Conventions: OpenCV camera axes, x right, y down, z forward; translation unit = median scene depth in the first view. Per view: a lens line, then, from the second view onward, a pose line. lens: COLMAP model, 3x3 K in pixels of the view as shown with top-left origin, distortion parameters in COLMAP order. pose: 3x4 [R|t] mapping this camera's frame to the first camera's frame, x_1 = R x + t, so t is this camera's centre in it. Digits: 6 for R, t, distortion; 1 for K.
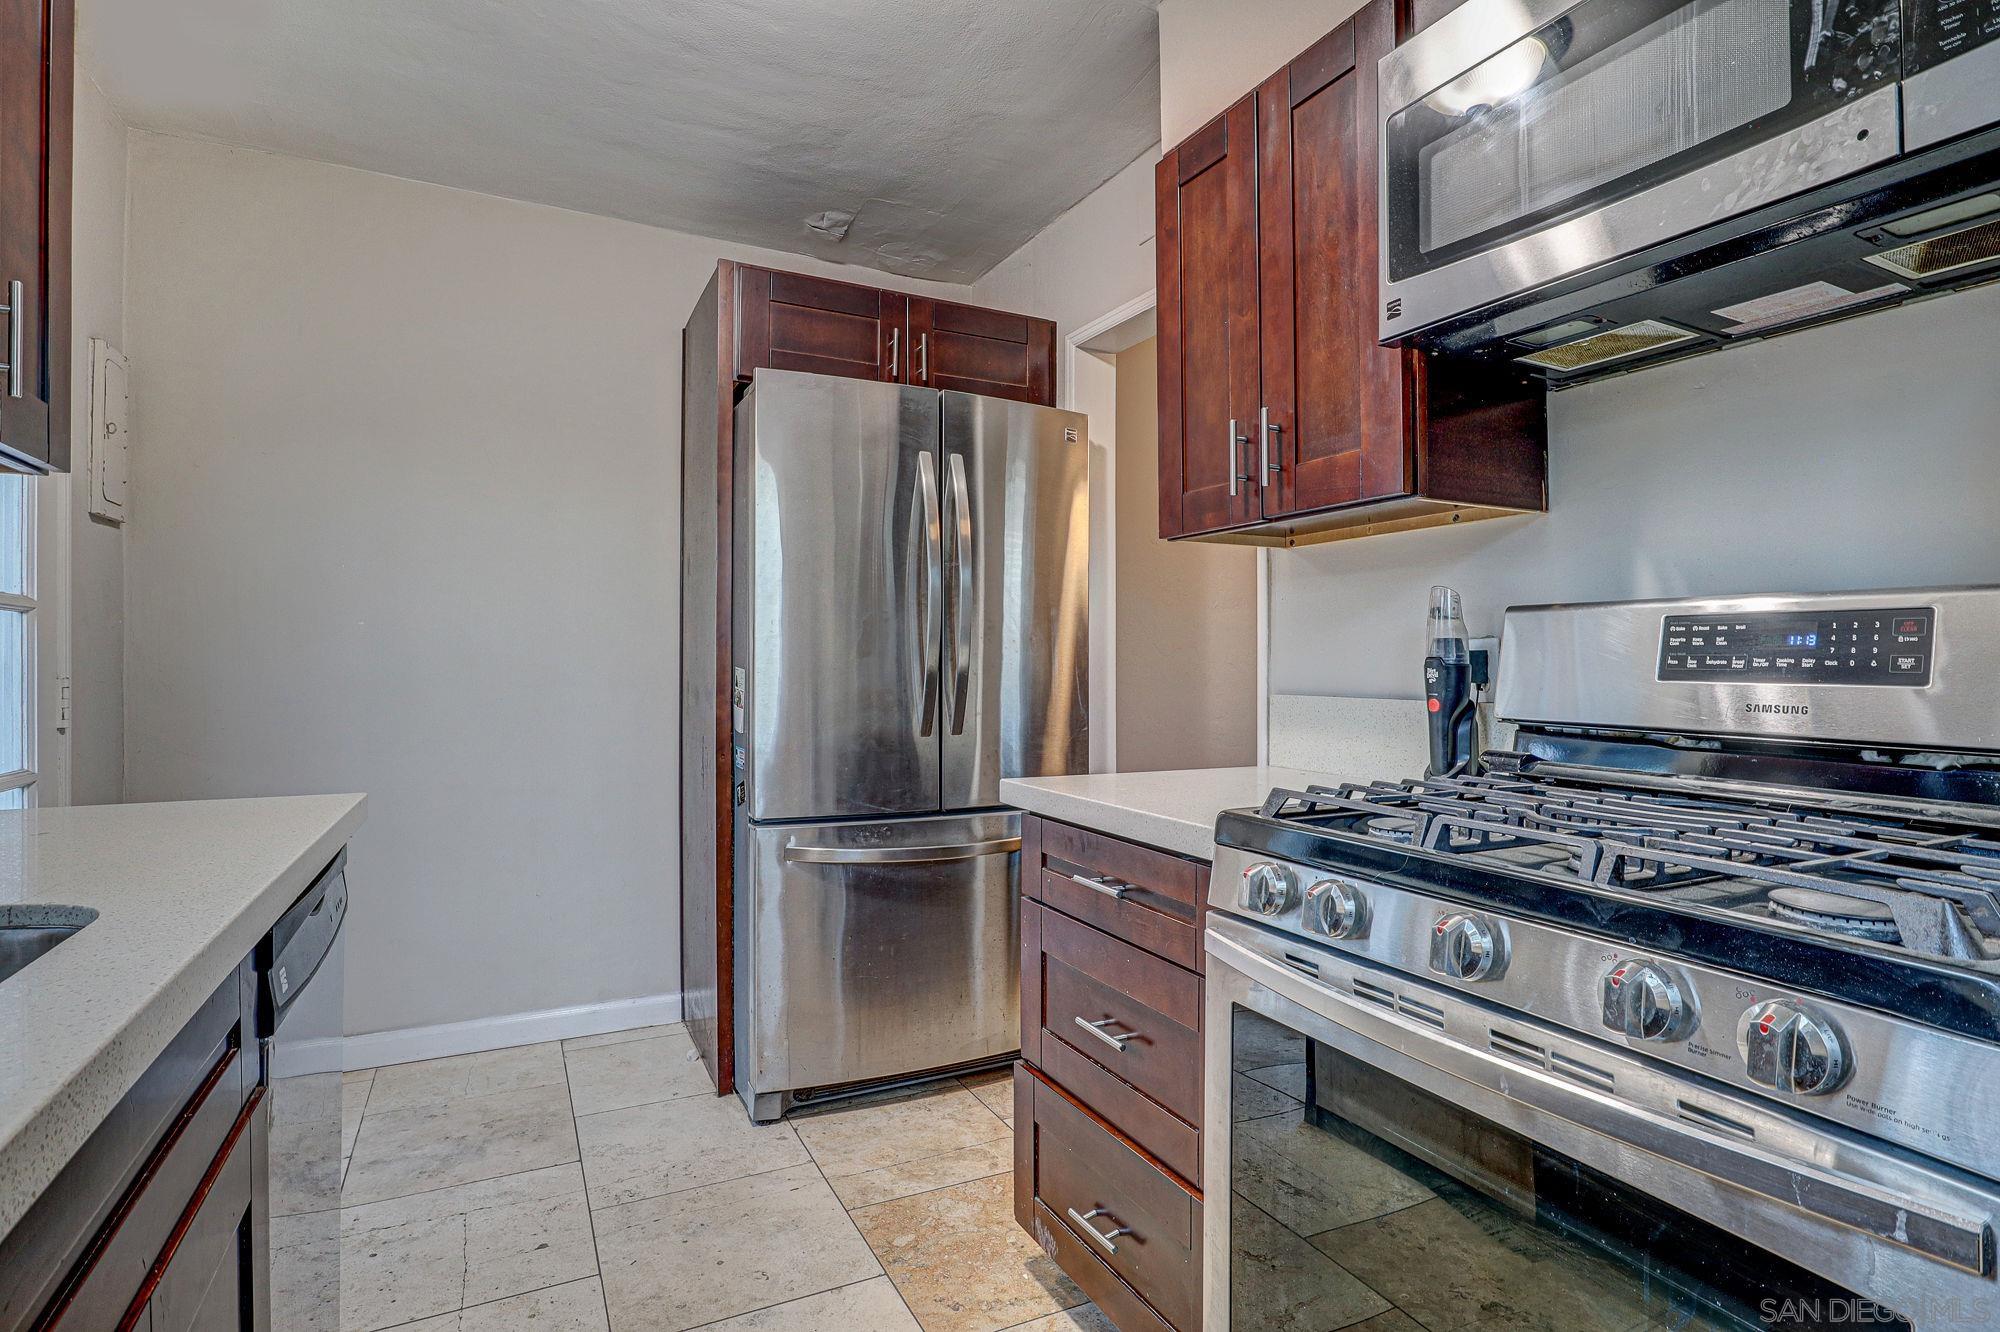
lens RADIAL K [[992.1, 0, 1012.8], [0, 992.1, 656.7], [0, 0, 1]] dist [-0.005046, -0.010694]
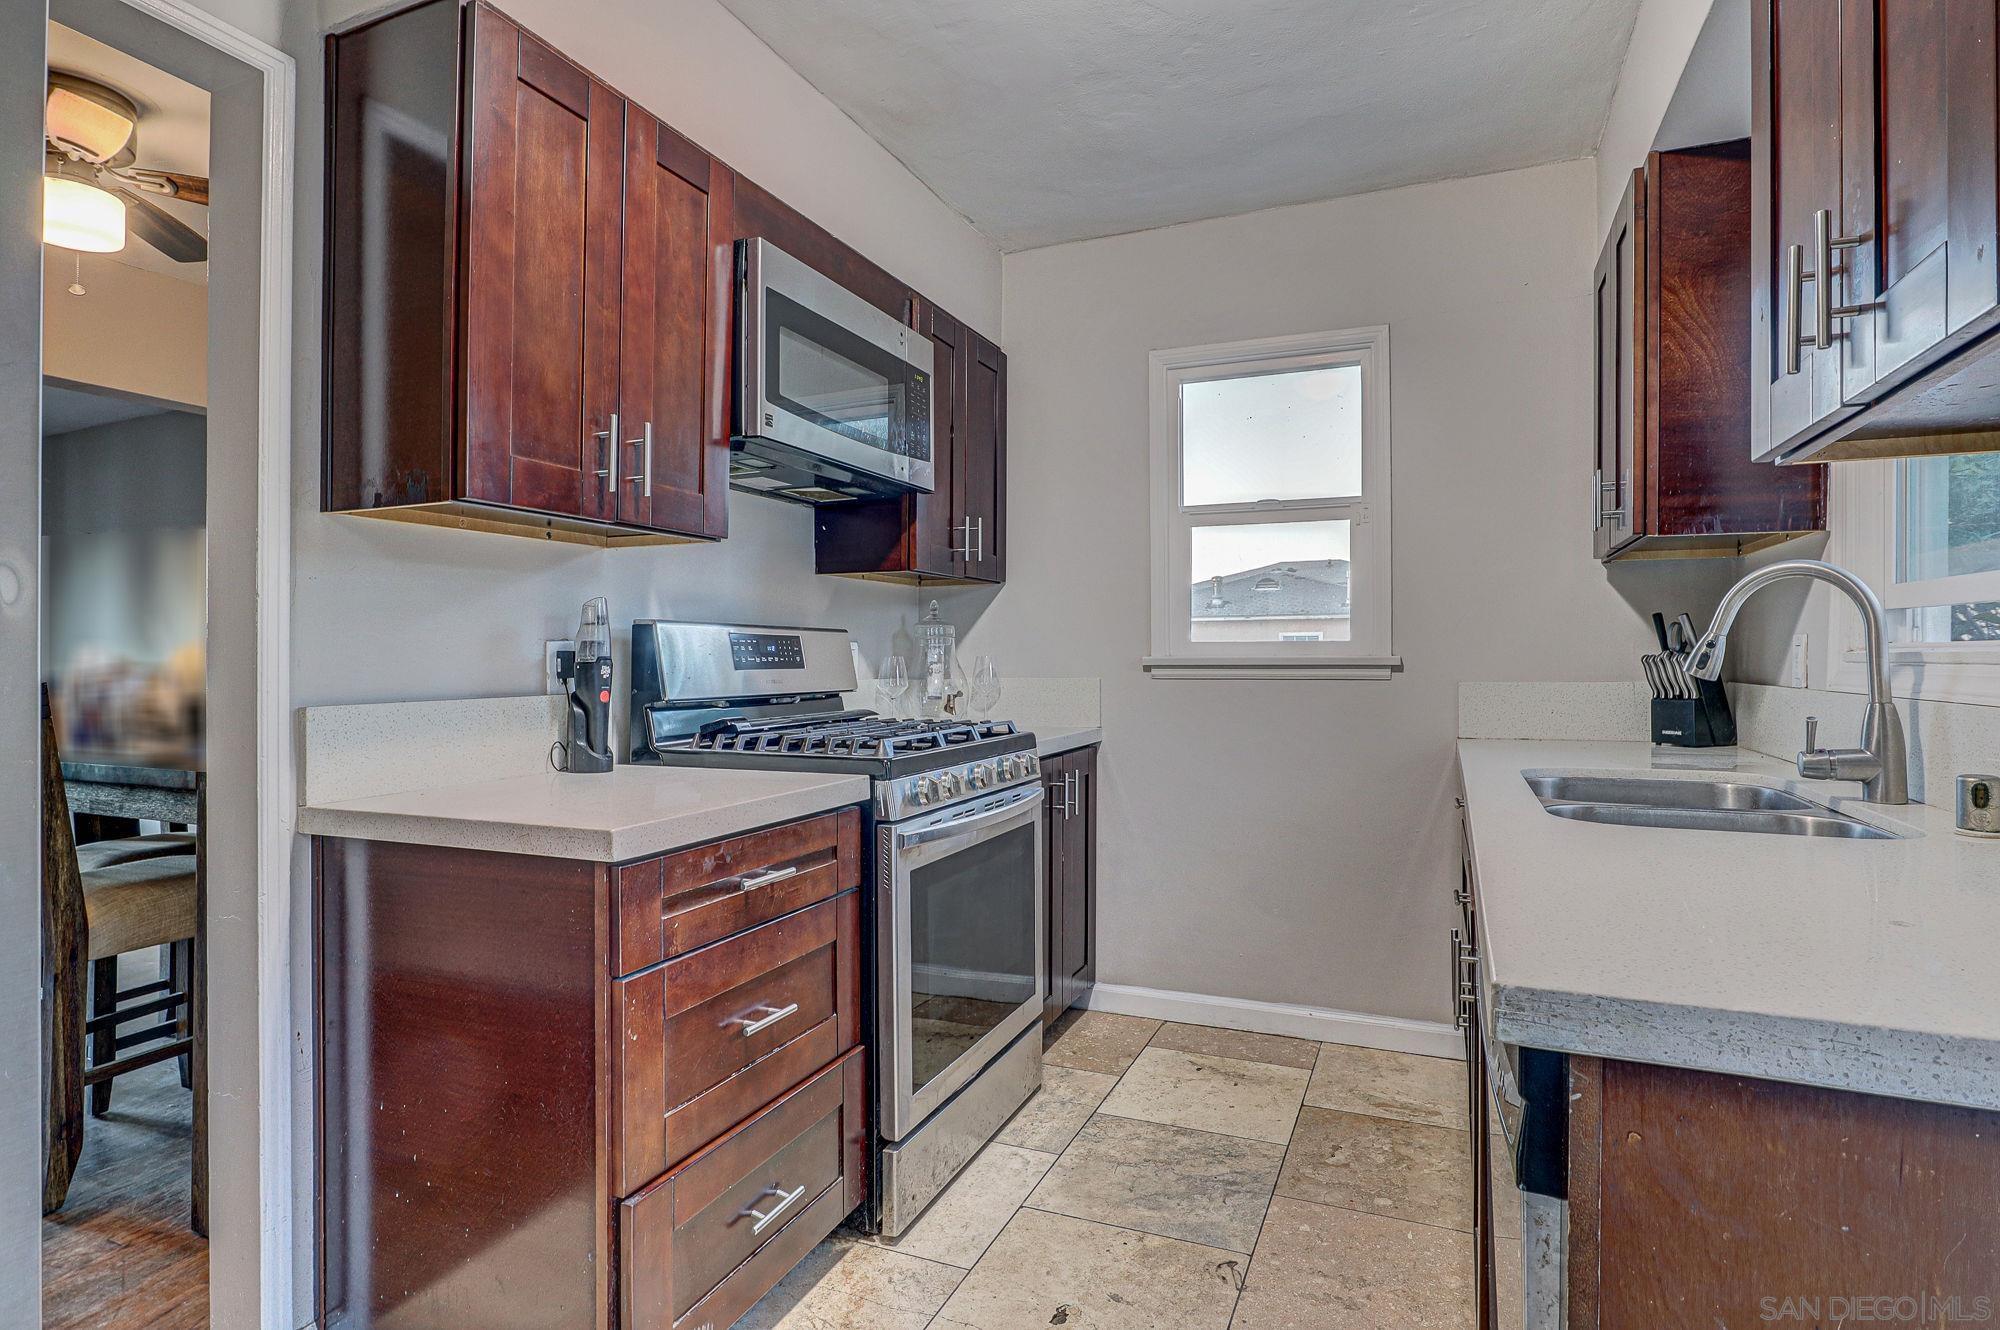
lens RADIAL K [[992.1, 0, 1012.8], [0, 992.1, 655.7], [0, 0, 1]] dist [-0.005046, -0.010694]
pose [[-0.628820, -0.002464, 0.777547, -1.032739], [-0.002036, 0.999997, 0.001523, -0.005139], [-0.777548, -0.000625, -0.628823, 1.720442]]
